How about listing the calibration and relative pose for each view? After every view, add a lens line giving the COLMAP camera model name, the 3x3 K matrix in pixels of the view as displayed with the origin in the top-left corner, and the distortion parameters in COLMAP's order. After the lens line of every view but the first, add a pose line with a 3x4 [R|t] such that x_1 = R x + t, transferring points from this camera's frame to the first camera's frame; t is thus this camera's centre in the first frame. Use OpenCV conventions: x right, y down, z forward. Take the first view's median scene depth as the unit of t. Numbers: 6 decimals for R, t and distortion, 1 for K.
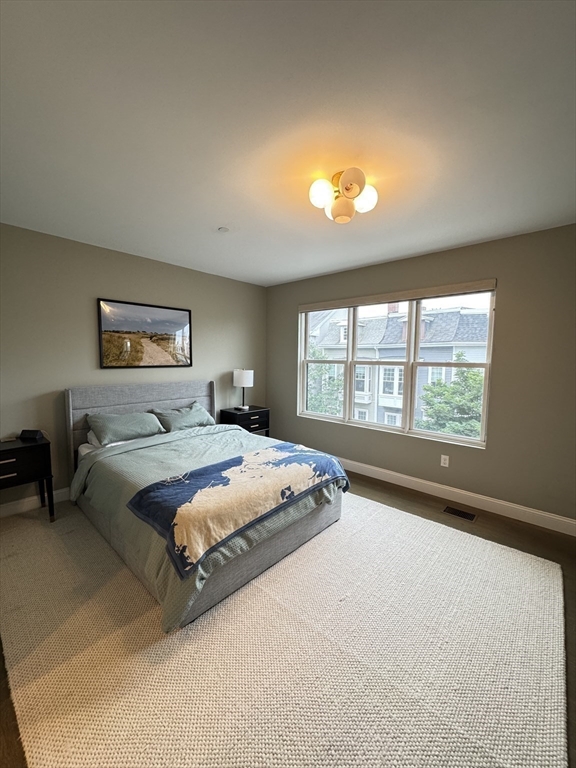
lens RADIAL K [[305.5, 0, 286.1], [0, 305.5, 383.8], [0, 0, 1]] dist [-0.000477, 0.000217]
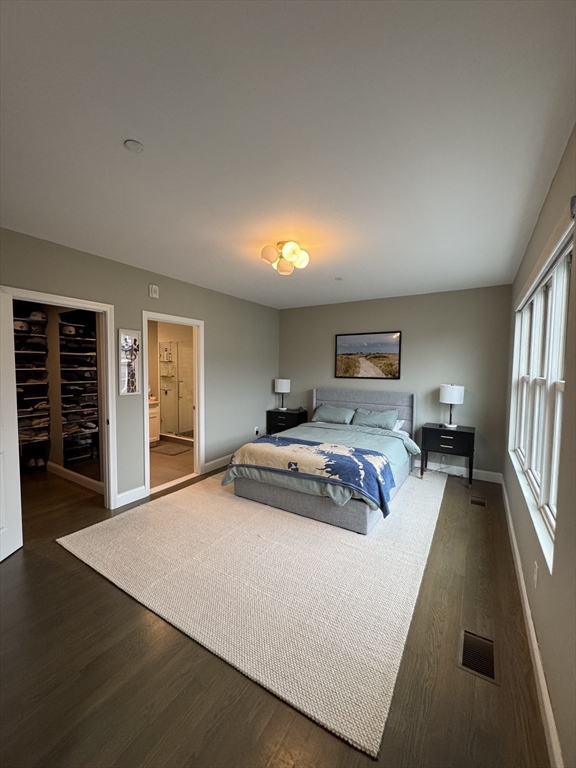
lens RADIAL K [[305.5, 0, 288.7], [0, 305.5, 383.3], [0, 0, 1]] dist [-0.000477, 0.000217]
pose [[0.176508, 0.045666, -0.983239, 0.945093], [-0.090108, 0.995478, 0.030058, -0.047258], [0.980166, 0.083292, 0.179825, 0.471945]]
